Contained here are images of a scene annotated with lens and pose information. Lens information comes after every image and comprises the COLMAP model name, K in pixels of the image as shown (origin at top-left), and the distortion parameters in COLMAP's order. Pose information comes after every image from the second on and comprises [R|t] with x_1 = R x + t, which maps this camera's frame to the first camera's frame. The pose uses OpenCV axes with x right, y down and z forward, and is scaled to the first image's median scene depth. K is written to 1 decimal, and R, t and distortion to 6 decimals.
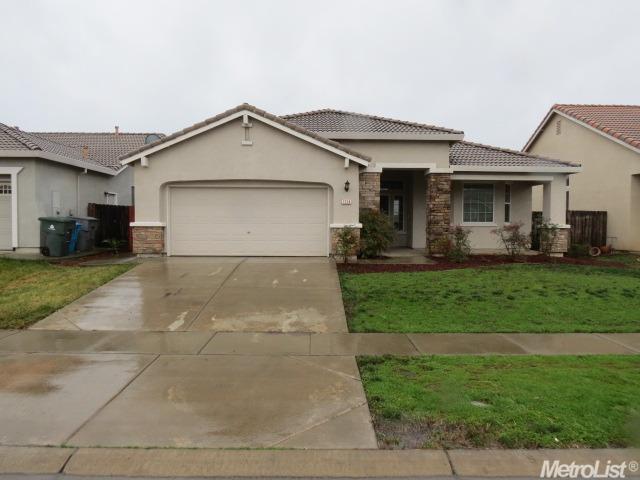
lens RADIAL K [[451.8, 0, 315.7], [0, 451.8, 239.6], [0, 0, 1]] dist [-0.010426, -0.005970]
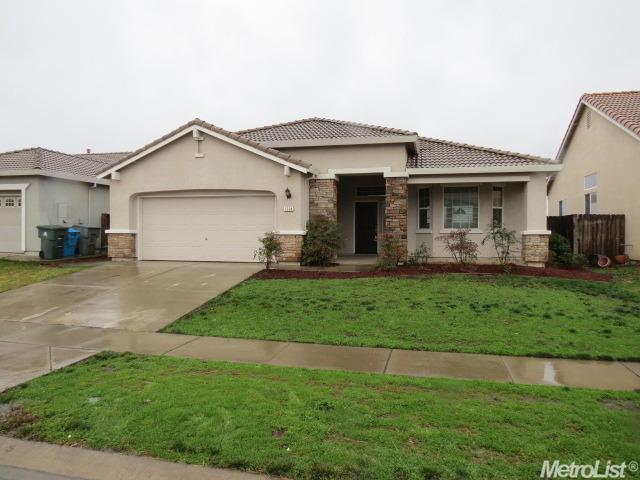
lens RADIAL K [[451.8, 0, 314.6], [0, 451.8, 235.2], [0, 0, 1]] dist [-0.010426, -0.005970]
pose [[0.969648, -0.000927, -0.244502, 0.366171], [-0.005553, 0.999651, -0.025814, 0.001576], [0.244441, 0.026388, 0.969305, 0.033097]]
